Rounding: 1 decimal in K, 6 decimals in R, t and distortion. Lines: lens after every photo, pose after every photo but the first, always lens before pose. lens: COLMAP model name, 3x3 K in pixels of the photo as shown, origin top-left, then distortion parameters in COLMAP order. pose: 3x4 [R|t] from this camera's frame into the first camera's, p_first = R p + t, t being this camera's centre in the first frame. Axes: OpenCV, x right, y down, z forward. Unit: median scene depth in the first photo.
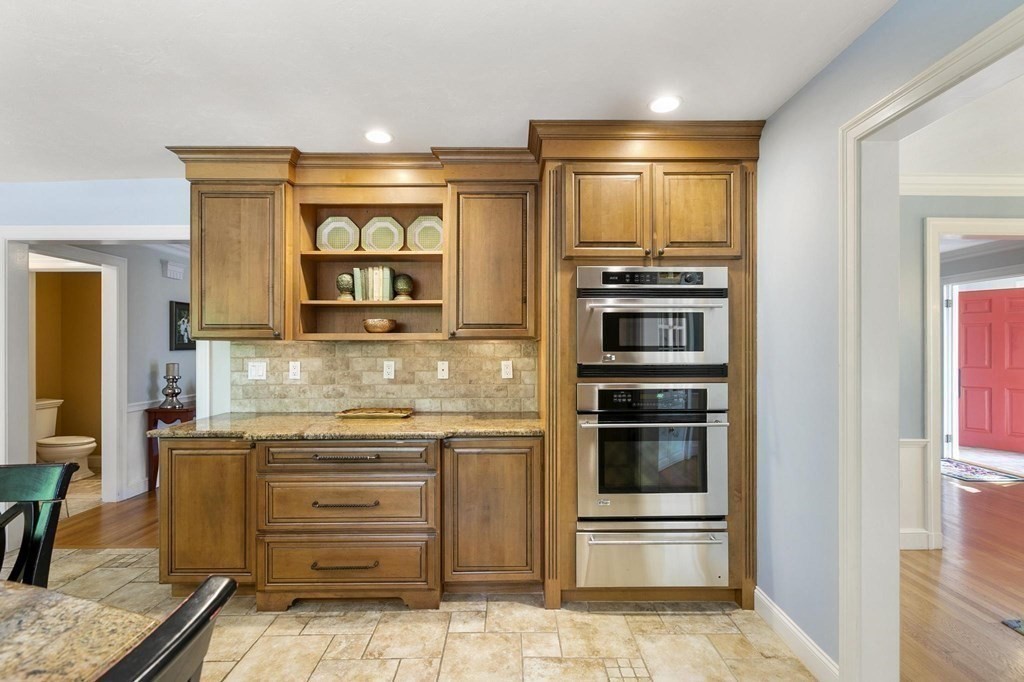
lens RADIAL K [[465.3, 0, 511.6], [0, 465.3, 342.1], [0, 0, 1]] dist [0.004740, -0.000023]
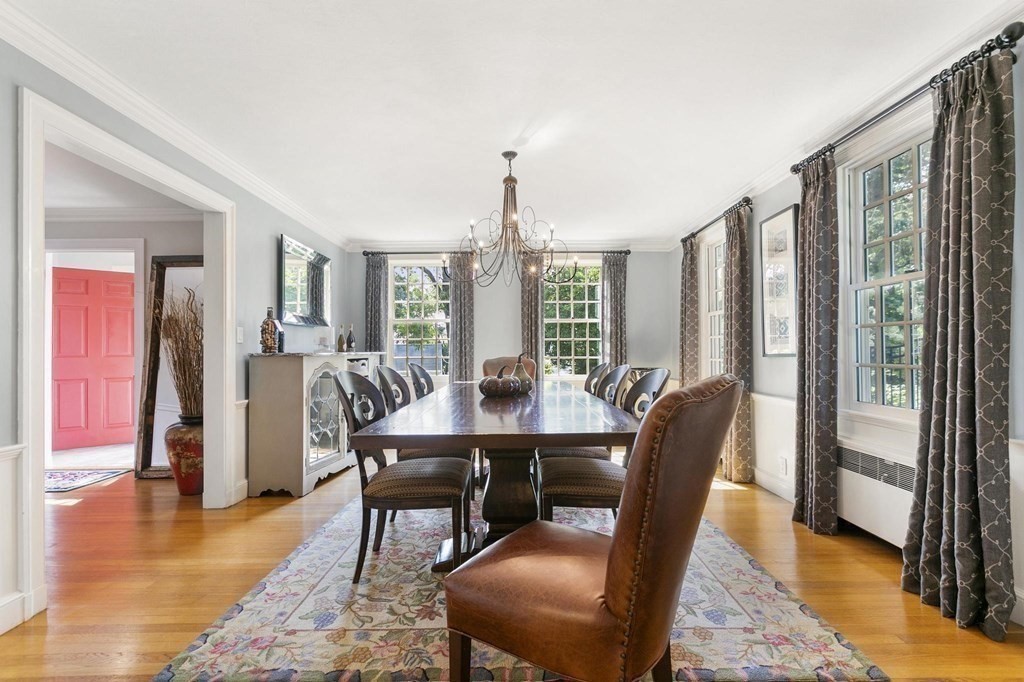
lens RADIAL K [[465.3, 0, 512.7], [0, 465.3, 345.8], [0, 0, 1]] dist [0.004740, -0.000023]
pose [[0.012032, 0.007428, 0.999900, 0.167214], [0.002578, 0.999969, -0.007459, 0.051243], [-0.999924, 0.002668, 0.012012, 0.207414]]
